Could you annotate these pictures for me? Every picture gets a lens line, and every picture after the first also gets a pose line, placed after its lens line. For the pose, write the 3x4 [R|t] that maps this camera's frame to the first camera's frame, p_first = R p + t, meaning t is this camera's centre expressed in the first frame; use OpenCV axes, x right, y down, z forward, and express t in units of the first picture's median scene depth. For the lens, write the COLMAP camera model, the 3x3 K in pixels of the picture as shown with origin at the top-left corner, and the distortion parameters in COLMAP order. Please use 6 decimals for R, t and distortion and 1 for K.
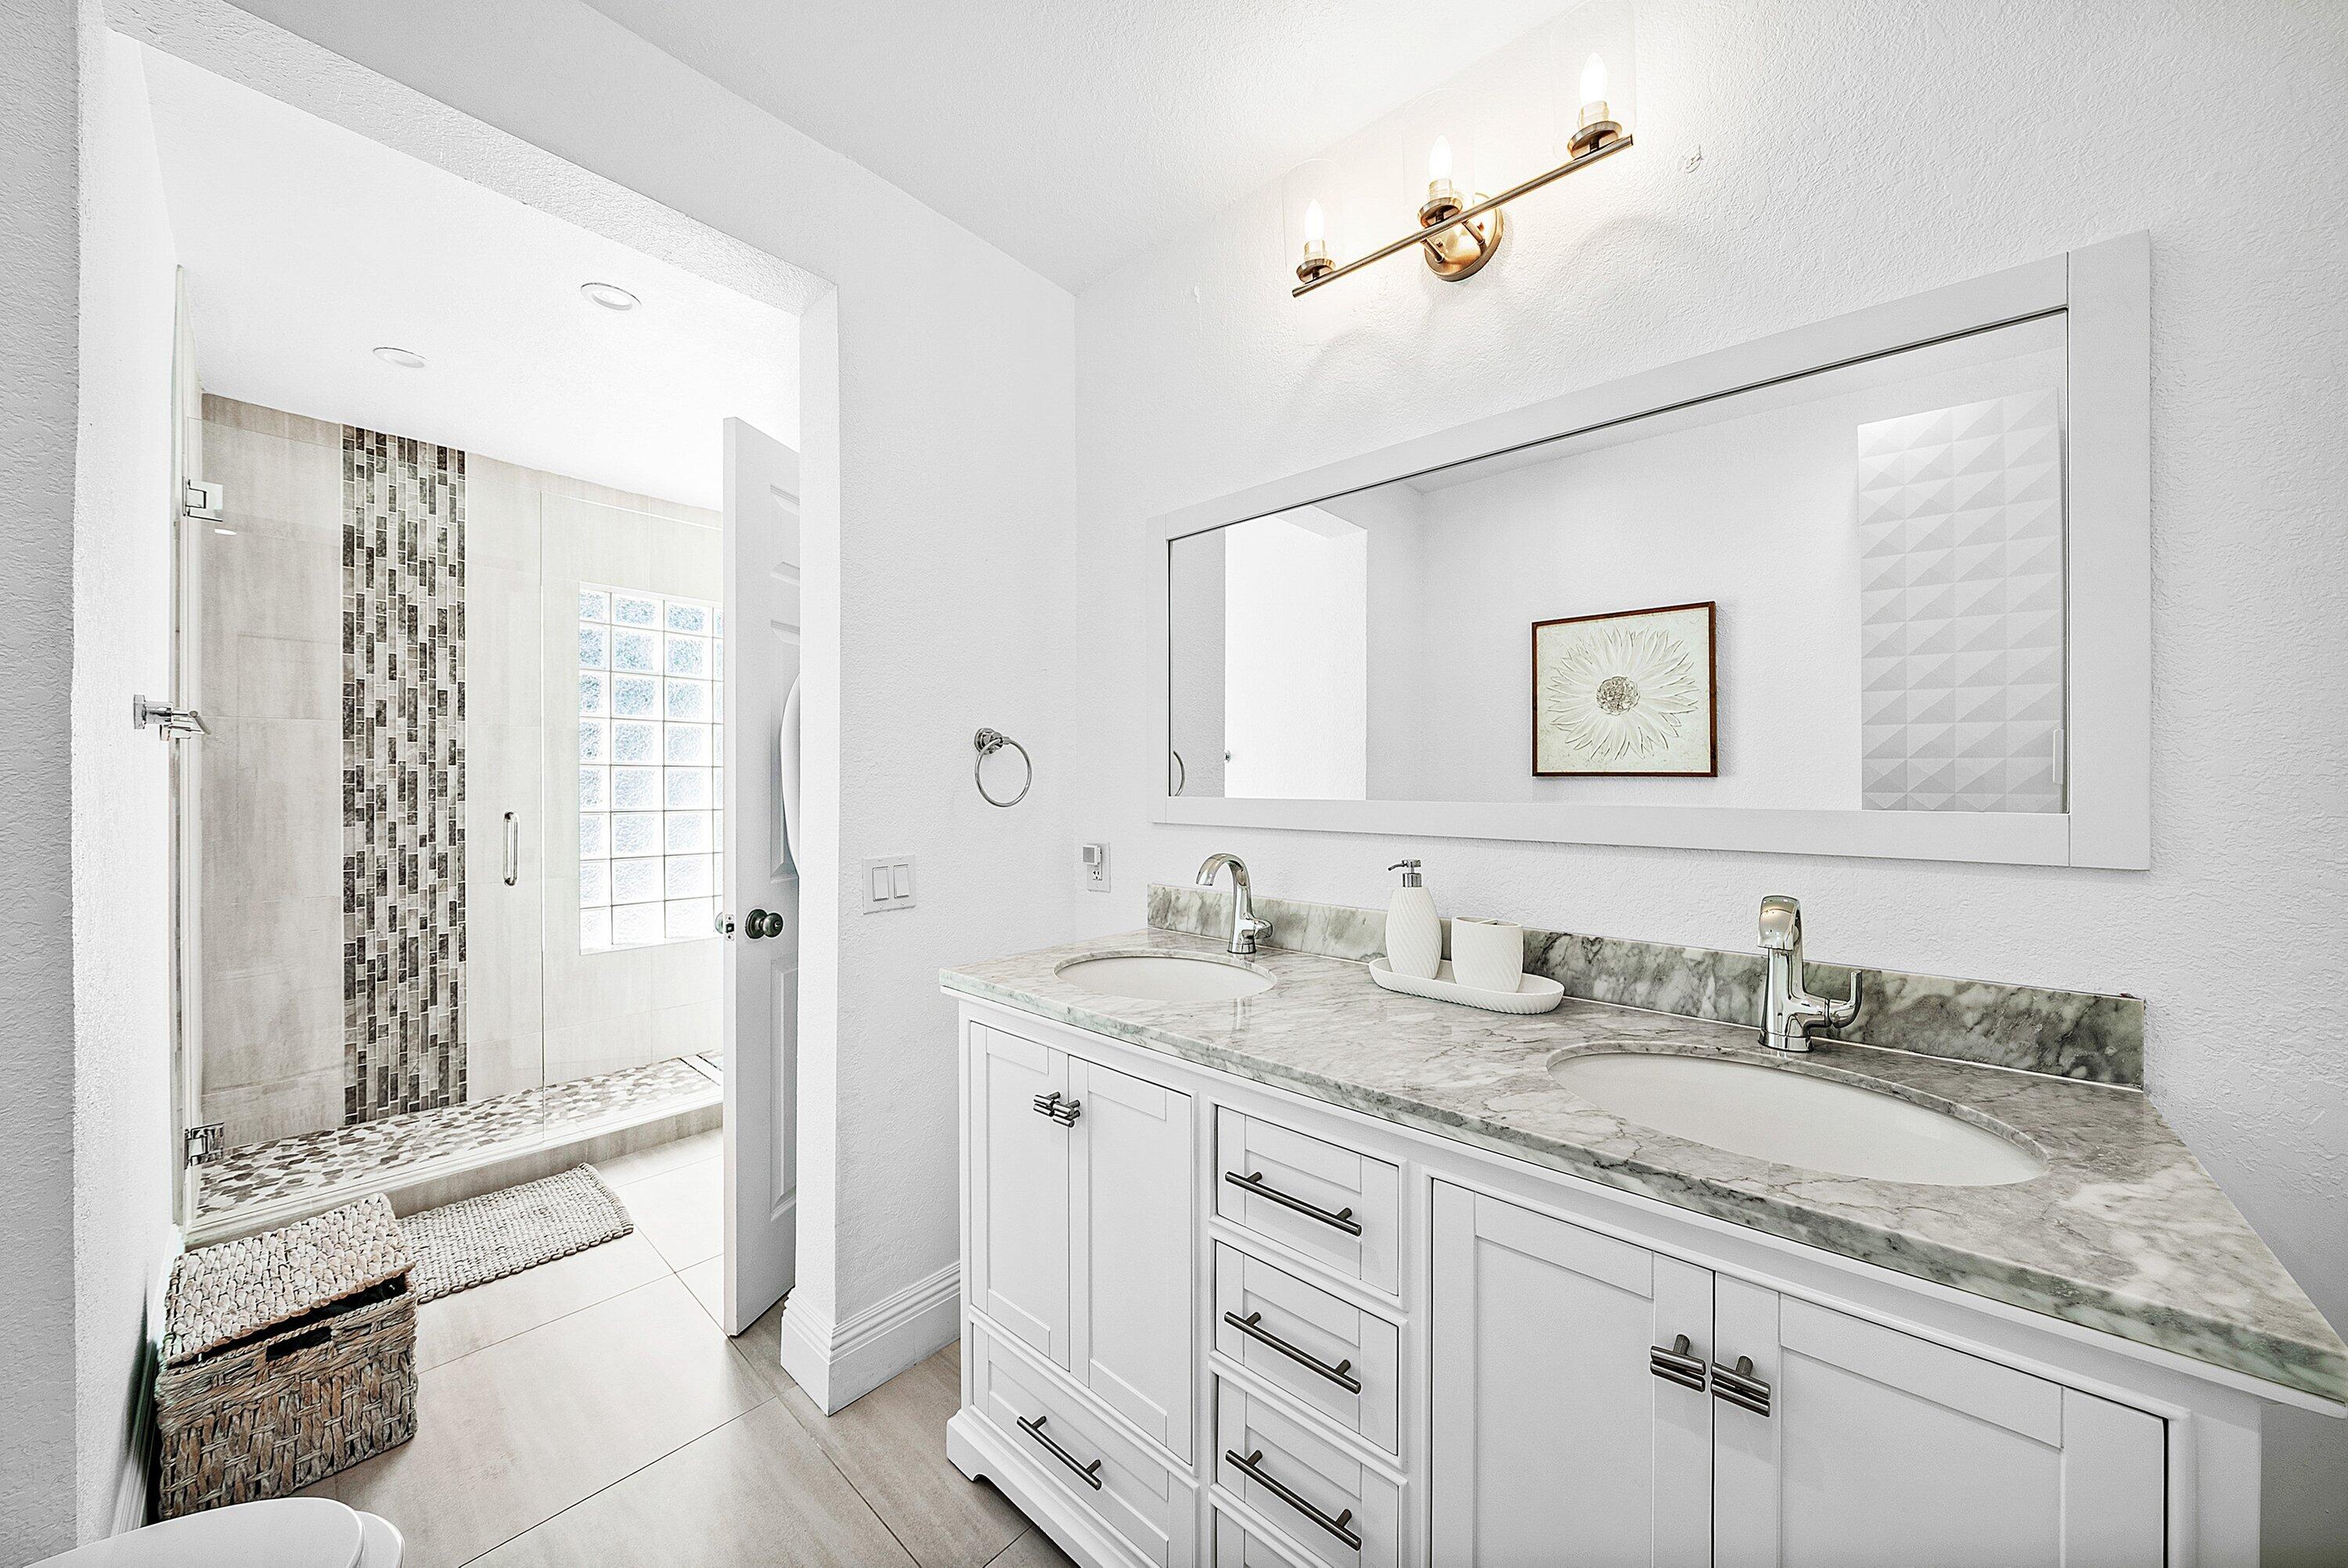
lens RADIAL K [[815.4, 0, 1175.7], [0, 815.4, 782.3], [0, 0, 1]] dist [-0.001780, -0.000093]
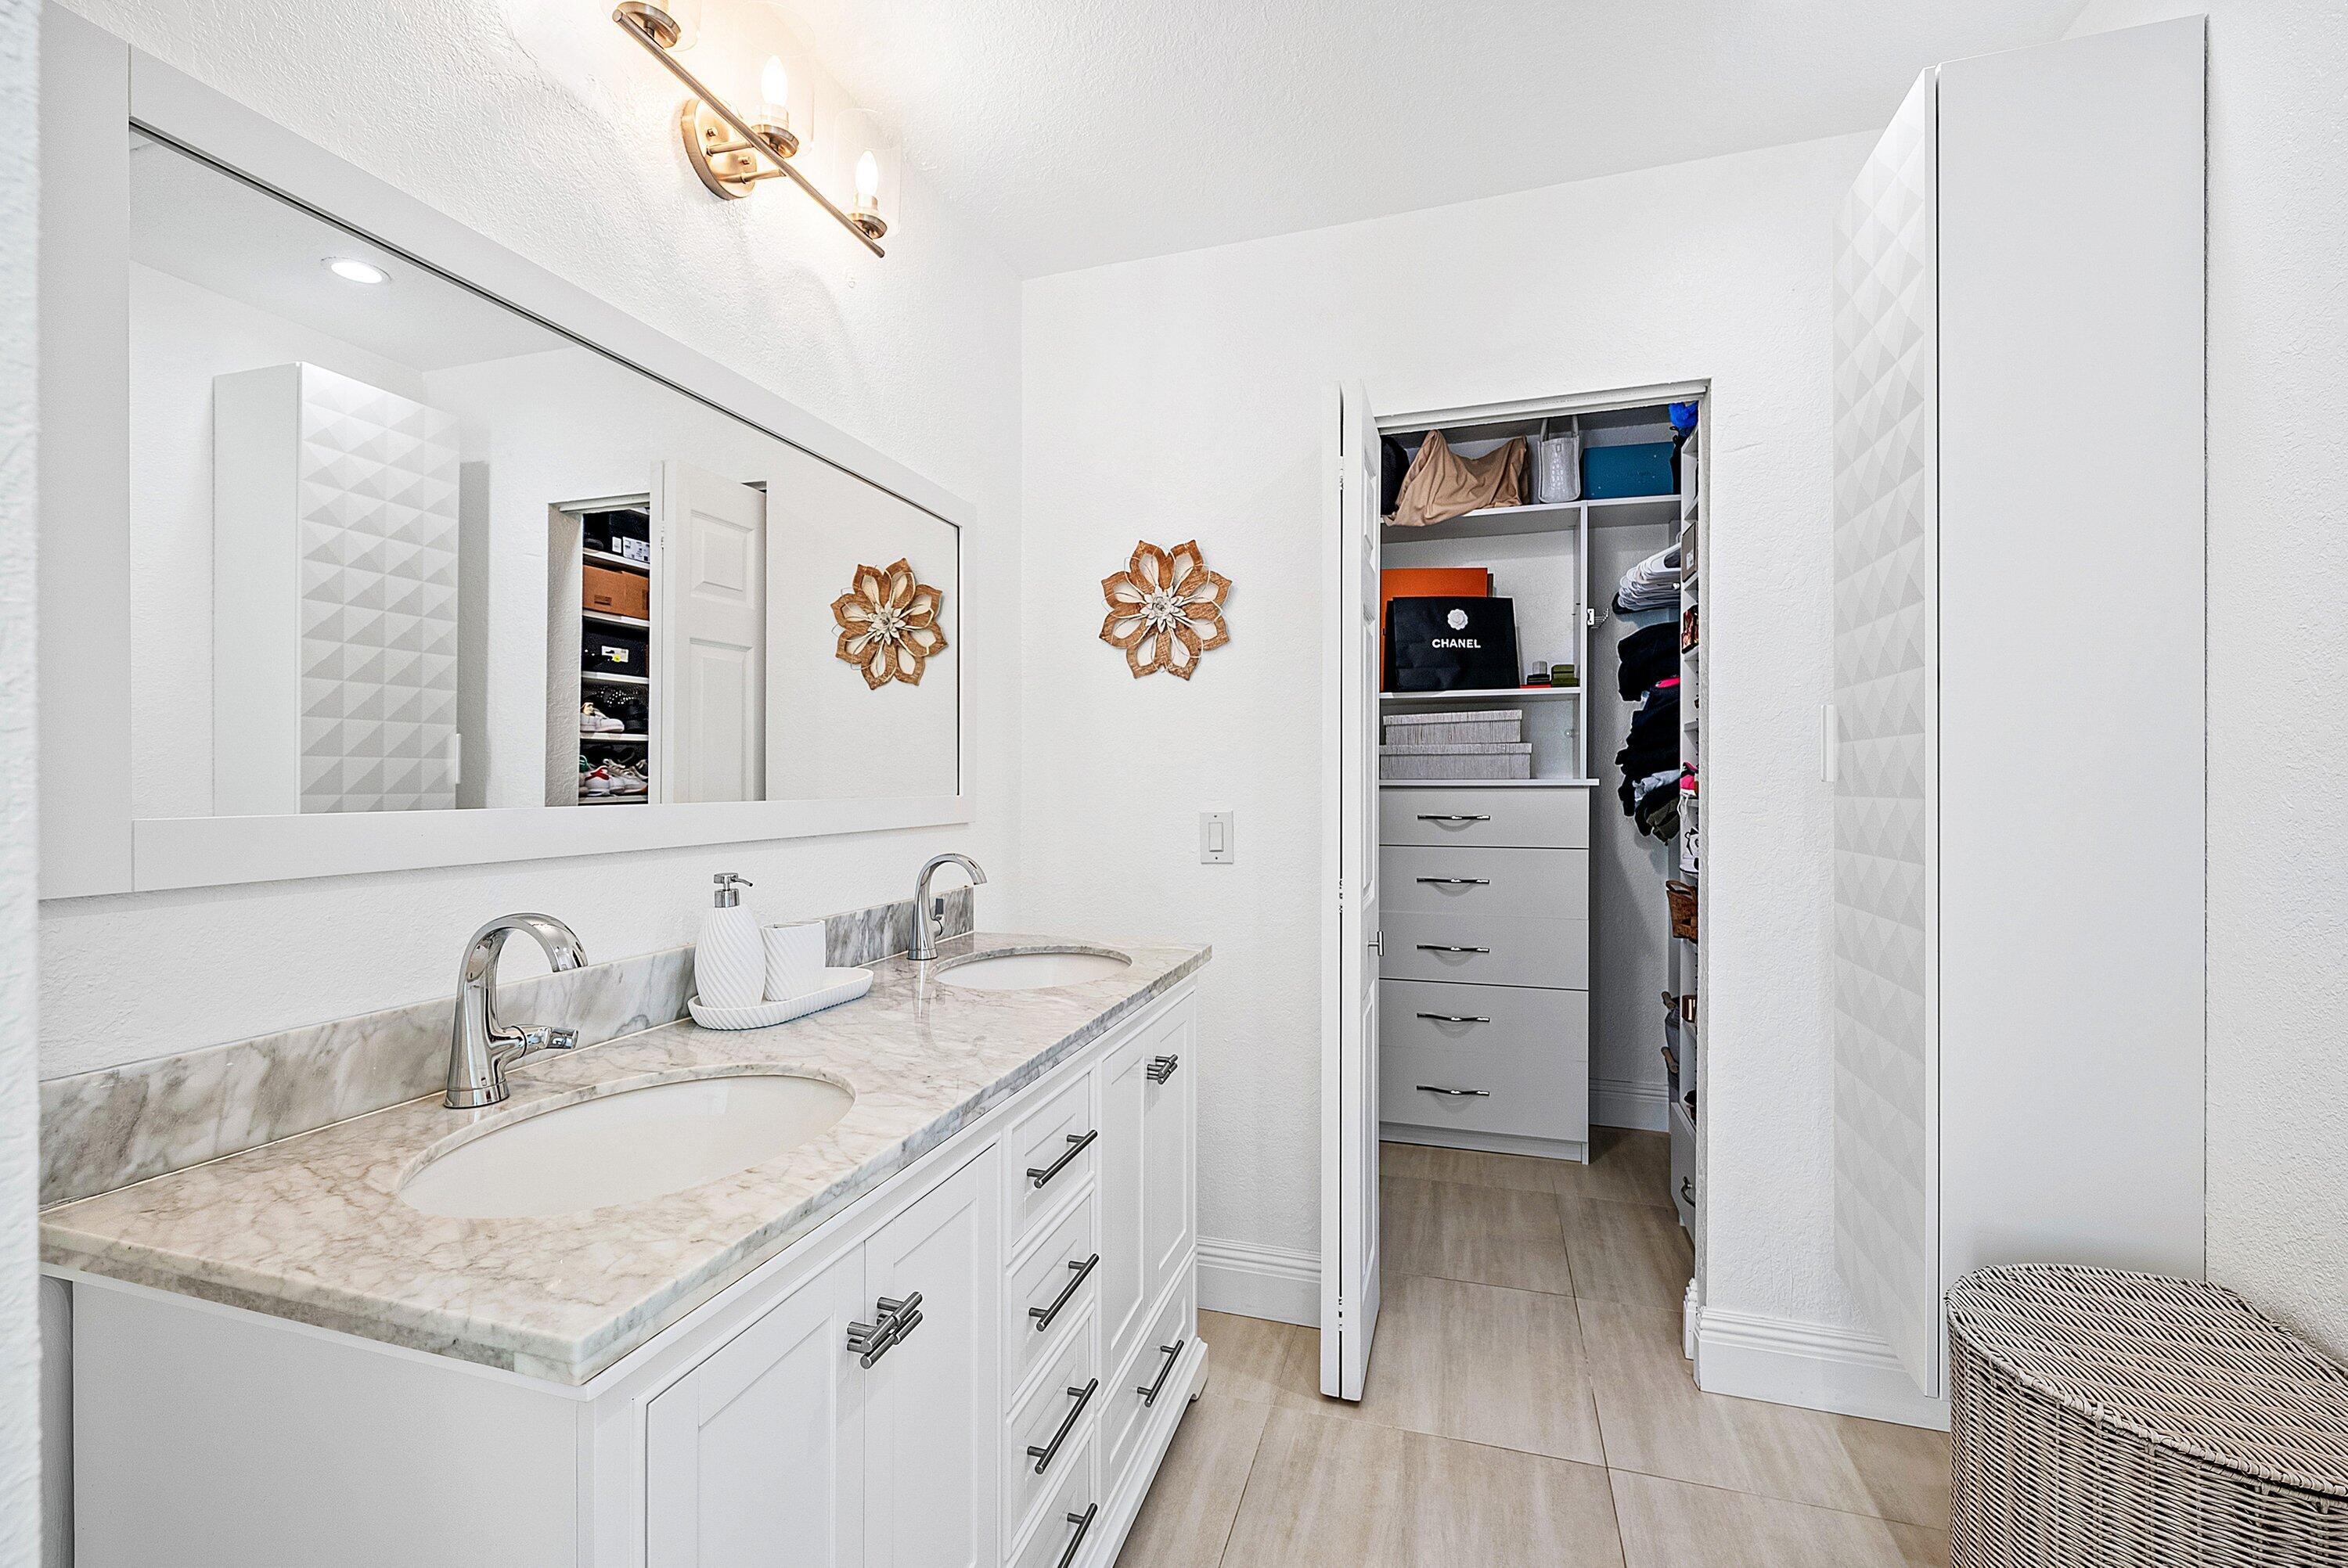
lens RADIAL K [[1033.5, 0, 1168.2], [0, 1033.5, 777.5], [0, 0, 1]] dist [-0.011139, -0.001016]
pose [[-0.418437, 0.001215, 0.908245, -0.893445], [0.005528, 0.999984, 0.001209, 0.000698], [-0.908229, 0.005526, -0.418437, 1.103901]]
